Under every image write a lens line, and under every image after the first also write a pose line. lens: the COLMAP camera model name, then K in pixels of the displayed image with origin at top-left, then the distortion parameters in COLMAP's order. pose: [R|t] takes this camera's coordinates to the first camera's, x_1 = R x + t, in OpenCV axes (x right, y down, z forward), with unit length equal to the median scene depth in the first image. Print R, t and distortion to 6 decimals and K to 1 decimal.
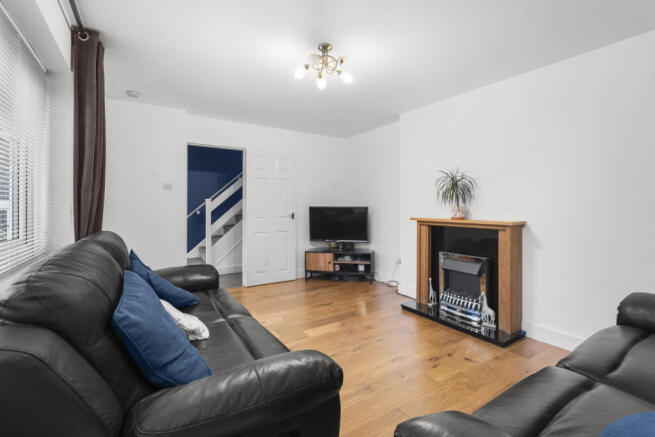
lens RADIAL K [[292.3, 0, 327.4], [0, 292.3, 211.1], [0, 0, 1]] dist [-0.000609, -0.000054]
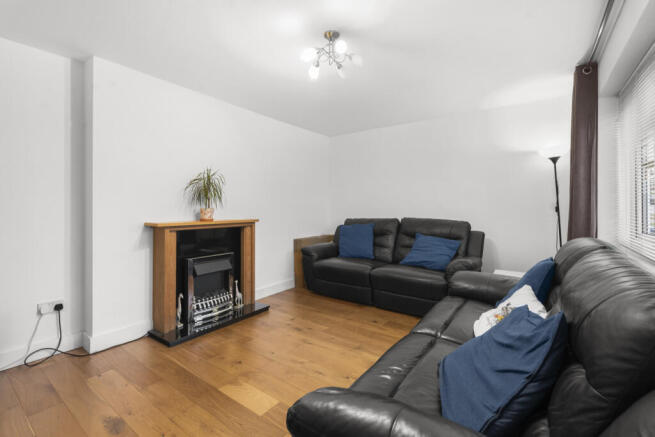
lens RADIAL K [[292.3, 0, 327.4], [0, 292.3, 211.1], [0, 0, 1]] dist [-0.000609, -0.000054]
pose [[-0.368581, -0.003788, 0.929588, -0.655956], [0.020598, 0.999713, 0.012241, -0.009015], [-0.929367, 0.023660, -0.368397, 1.036275]]
